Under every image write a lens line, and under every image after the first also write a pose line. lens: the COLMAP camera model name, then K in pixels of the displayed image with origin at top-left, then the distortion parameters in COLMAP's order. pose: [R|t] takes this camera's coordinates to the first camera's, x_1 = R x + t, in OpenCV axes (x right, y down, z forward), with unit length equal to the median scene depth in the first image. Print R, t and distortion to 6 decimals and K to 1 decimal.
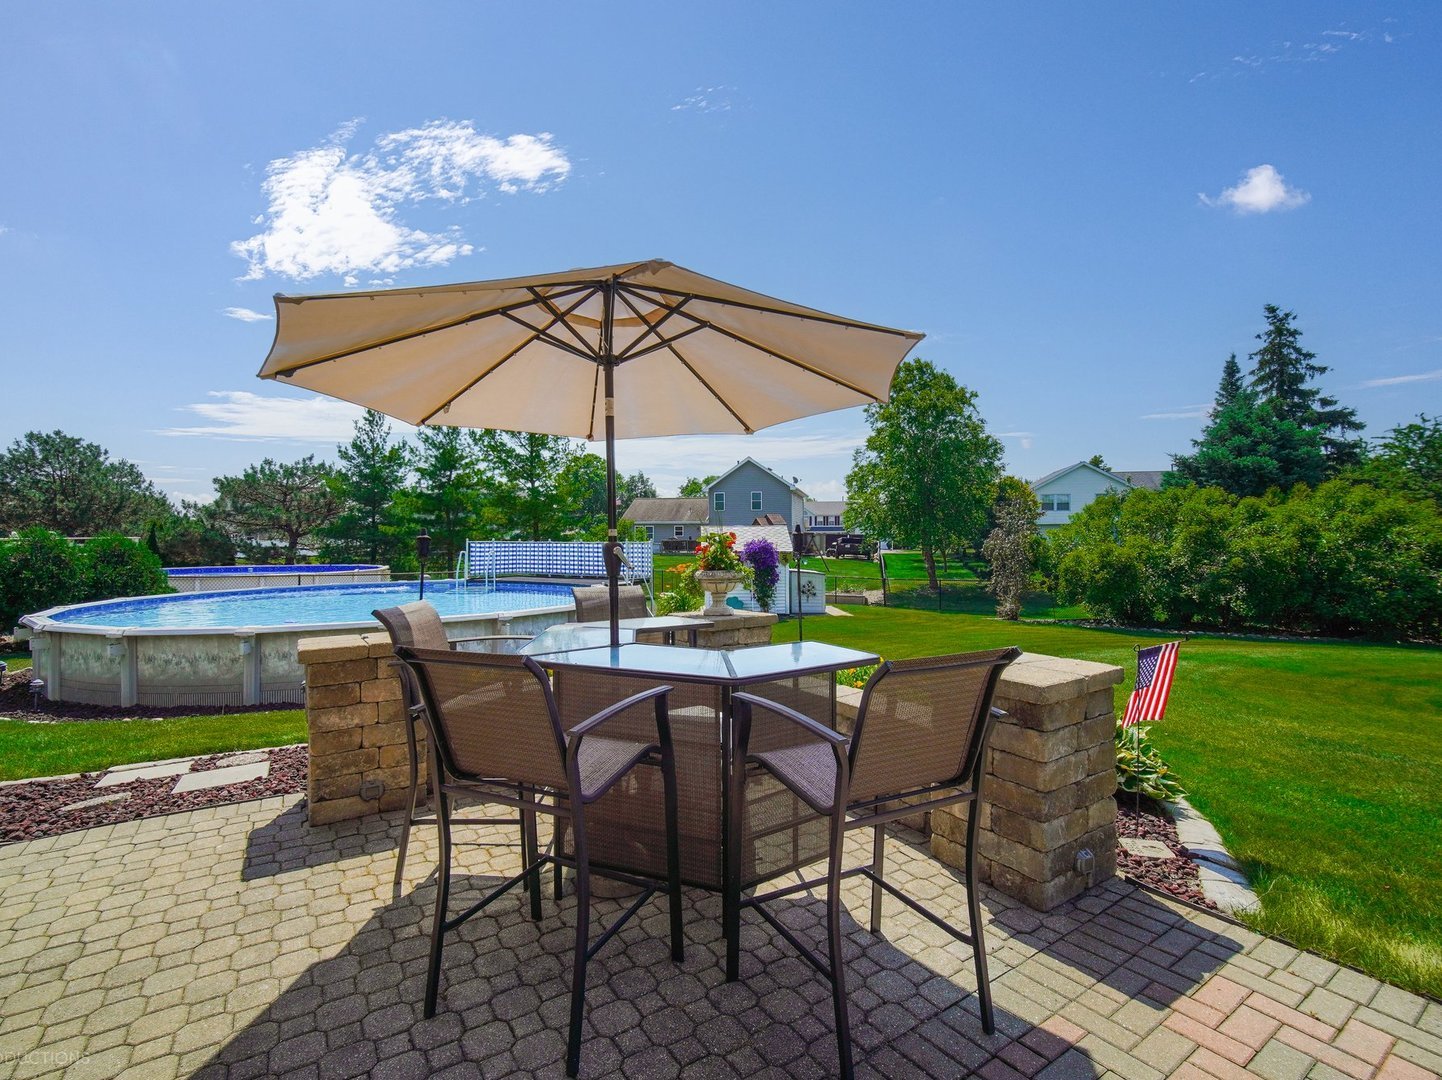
lens RADIAL K [[686.1, 0, 729.5], [0, 686.1, 562.7], [0, 0, 1]] dist [-0.002336, -0.002201]
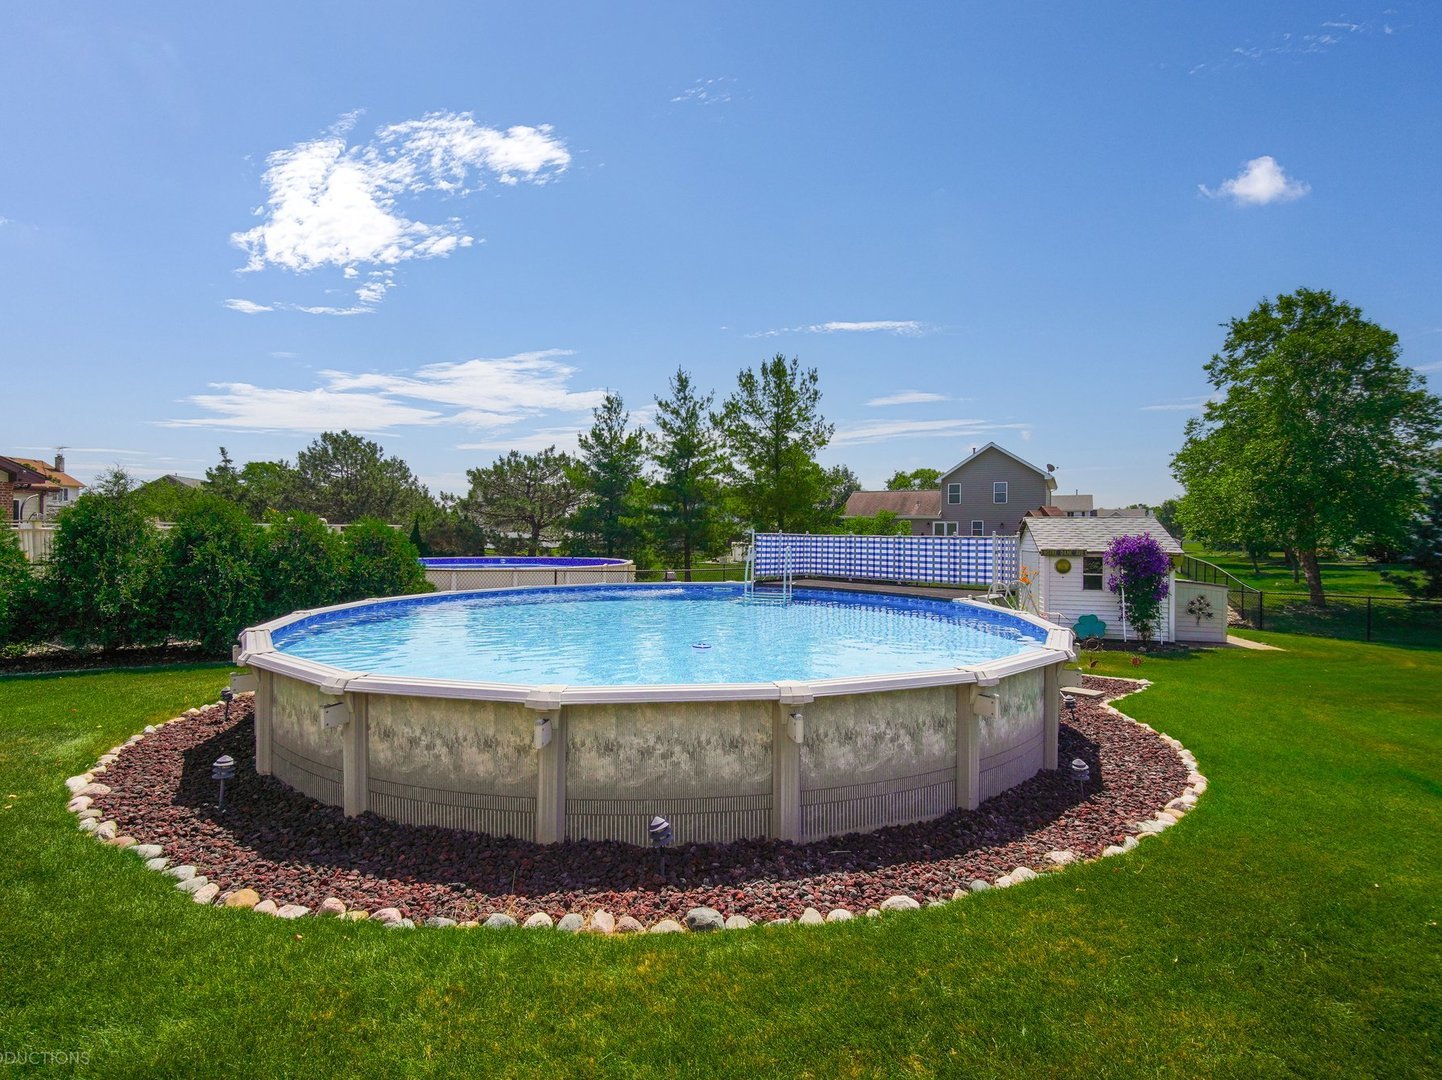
lens RADIAL K [[686.1, 0, 729.5], [0, 686.1, 562.7], [0, 0, 1]] dist [-0.002336, -0.002201]
pose [[0.962309, 0.021352, -0.271117, -0.100433], [-0.020024, 0.999770, 0.007666, -0.001427], [0.271219, -0.001948, 0.962516, 0.125622]]
